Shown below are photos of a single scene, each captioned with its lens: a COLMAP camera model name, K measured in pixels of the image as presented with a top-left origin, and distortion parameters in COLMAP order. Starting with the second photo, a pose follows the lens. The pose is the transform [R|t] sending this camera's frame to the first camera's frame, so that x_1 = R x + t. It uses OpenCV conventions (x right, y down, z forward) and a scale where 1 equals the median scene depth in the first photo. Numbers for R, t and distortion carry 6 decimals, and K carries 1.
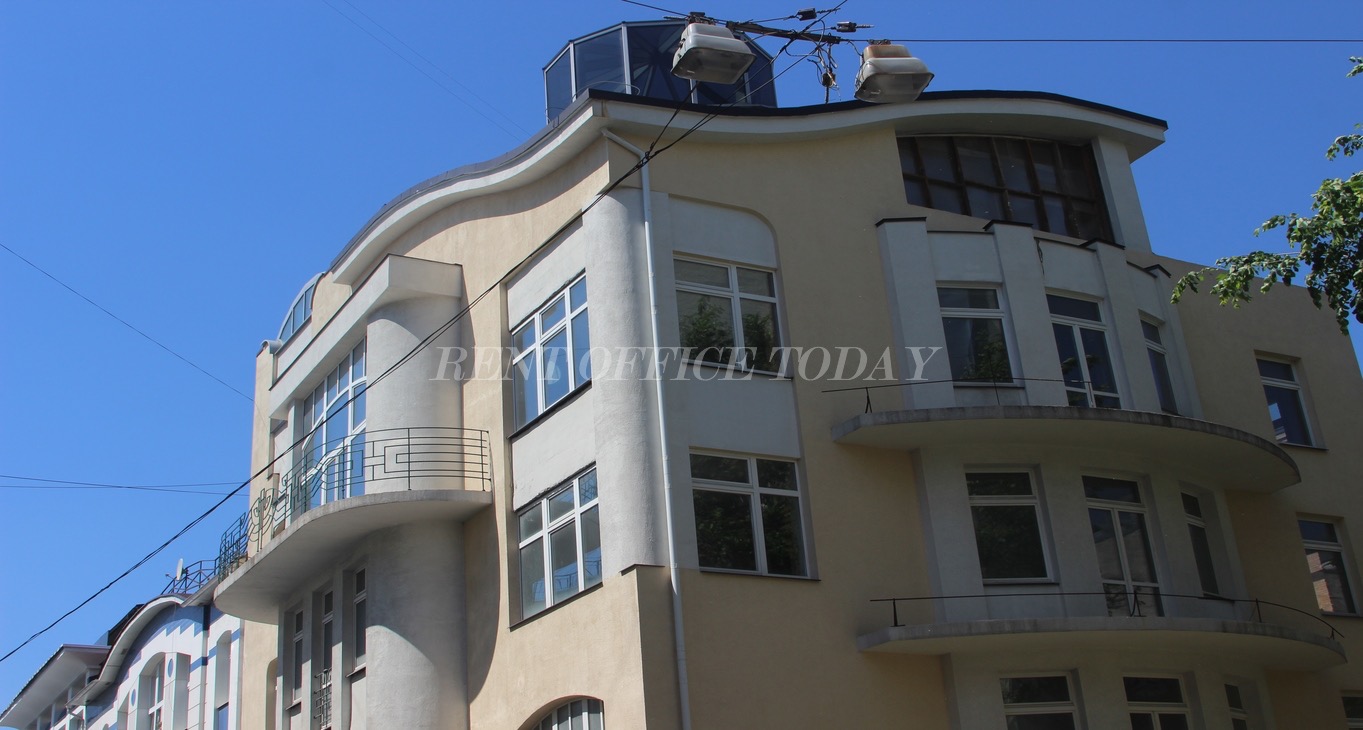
lens RADIAL K [[1510.9, 0, 681.5], [0, 1510.9, 365.0], [0, 0, 1]] dist [-0.120232, 0.035995]
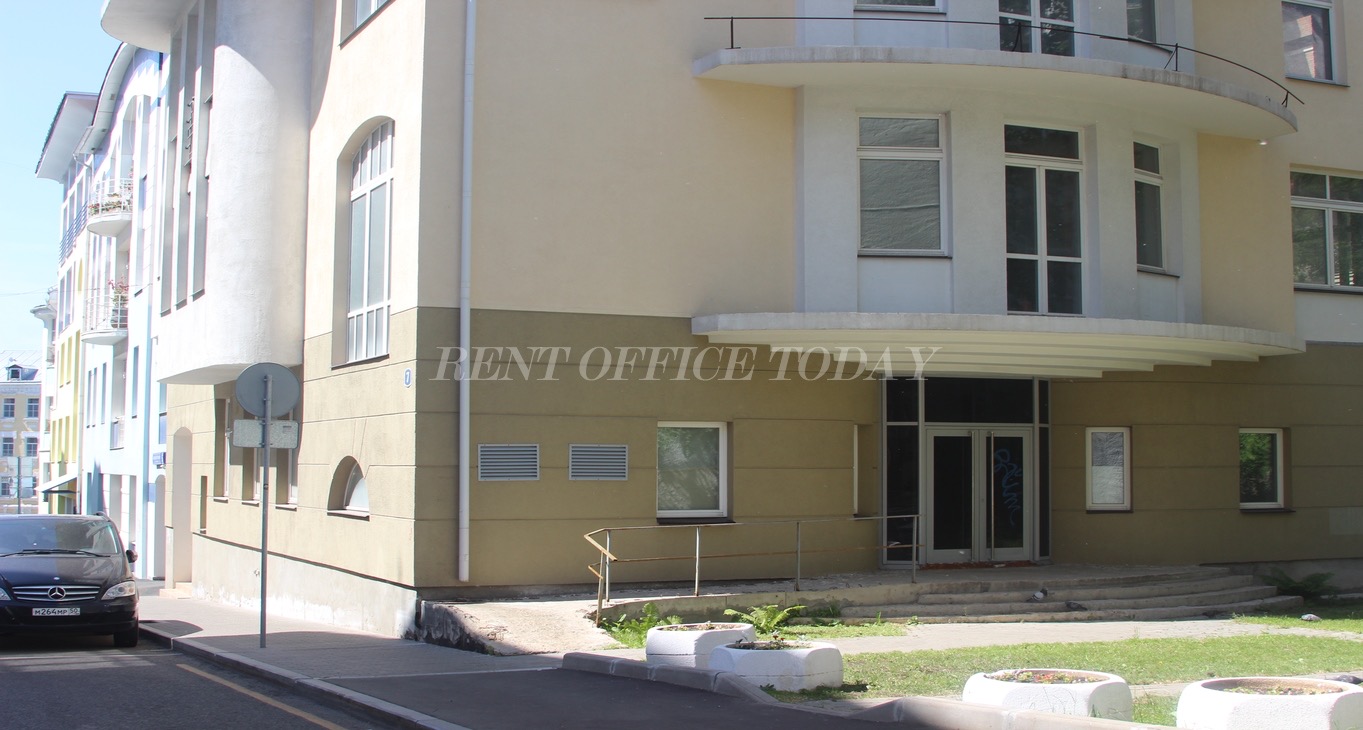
lens RADIAL K [[1533.3, 0, 656.7], [0, 1533.3, 367.7], [0, 0, 1]] dist [-0.112175, 0.024397]
pose [[0.996121, 0.048463, -0.073449, 0.149771], [-0.020846, 0.940881, 0.338096, 0.042544], [0.085492, -0.335254, 0.938241, 0.089229]]
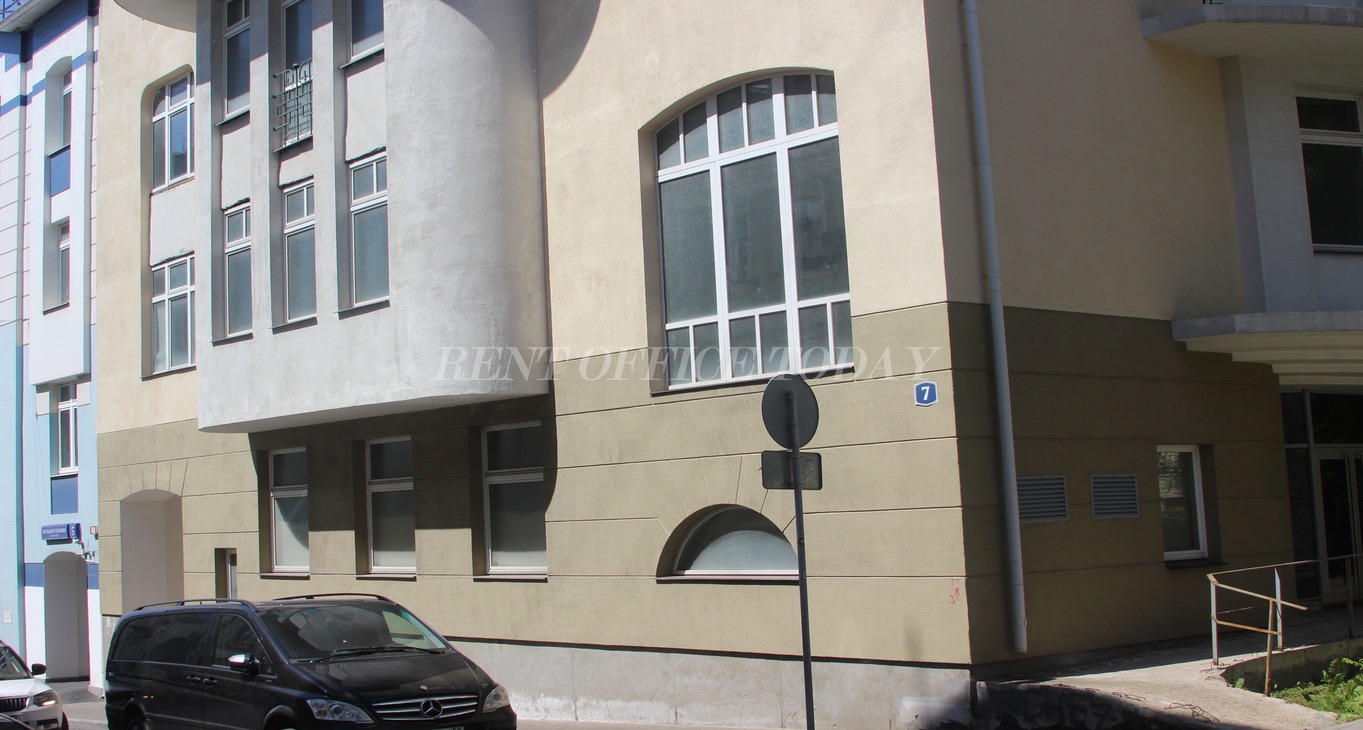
lens RADIAL K [[1565.7, 0, 681.3], [0, 1565.7, 299.2], [0, 0, 1]] dist [-0.104718, 0.035990]
pose [[0.983700, 0.044272, 0.174281, -0.203535], [-0.086837, 0.965670, 0.244828, 0.126480], [-0.157459, -0.255972, 0.953774, 0.229640]]
